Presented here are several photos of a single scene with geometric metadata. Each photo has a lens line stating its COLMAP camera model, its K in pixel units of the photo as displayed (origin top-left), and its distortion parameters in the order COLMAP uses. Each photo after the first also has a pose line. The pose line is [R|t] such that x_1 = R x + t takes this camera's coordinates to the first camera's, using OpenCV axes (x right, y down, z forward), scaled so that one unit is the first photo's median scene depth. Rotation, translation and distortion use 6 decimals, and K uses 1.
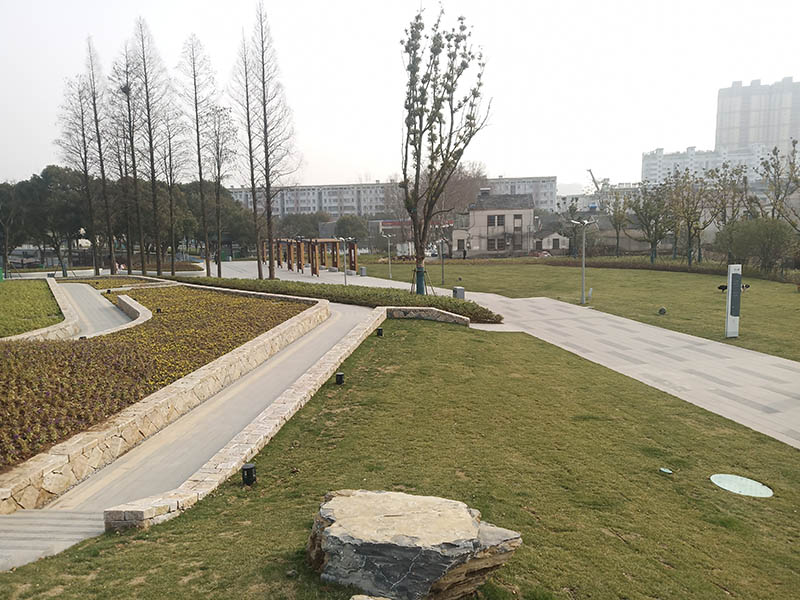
lens RADIAL K [[633.7, 0, 400.0], [0, 633.7, 302.8], [0, 0, 1]] dist [-0.018106, 0.000782]
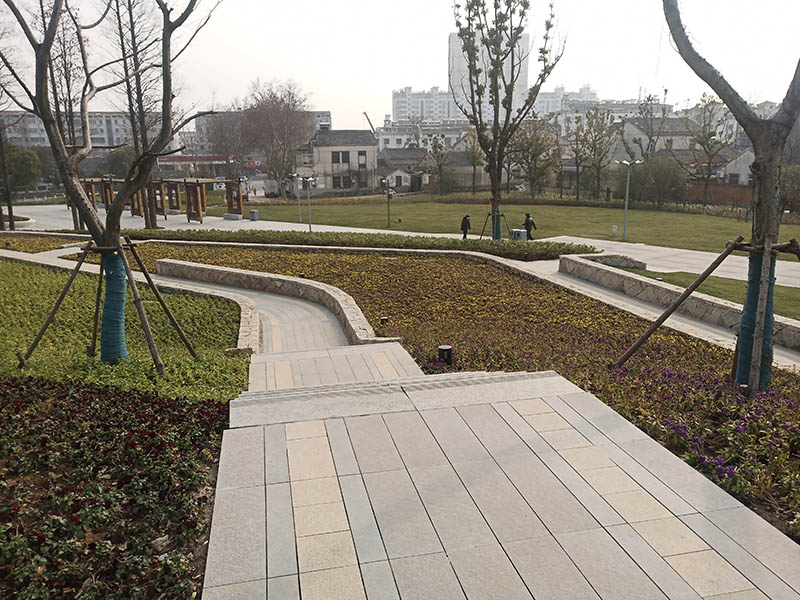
lens RADIAL K [[633.7, 0, 400.9], [0, 633.7, 299.9], [0, 0, 1]] dist [-0.018106, 0.000782]
pose [[0.906102, -0.086216, 0.414180, -0.183708], [0.046323, 0.993347, 0.105434, -0.011327], [-0.420515, -0.076347, 0.904068, 0.072689]]
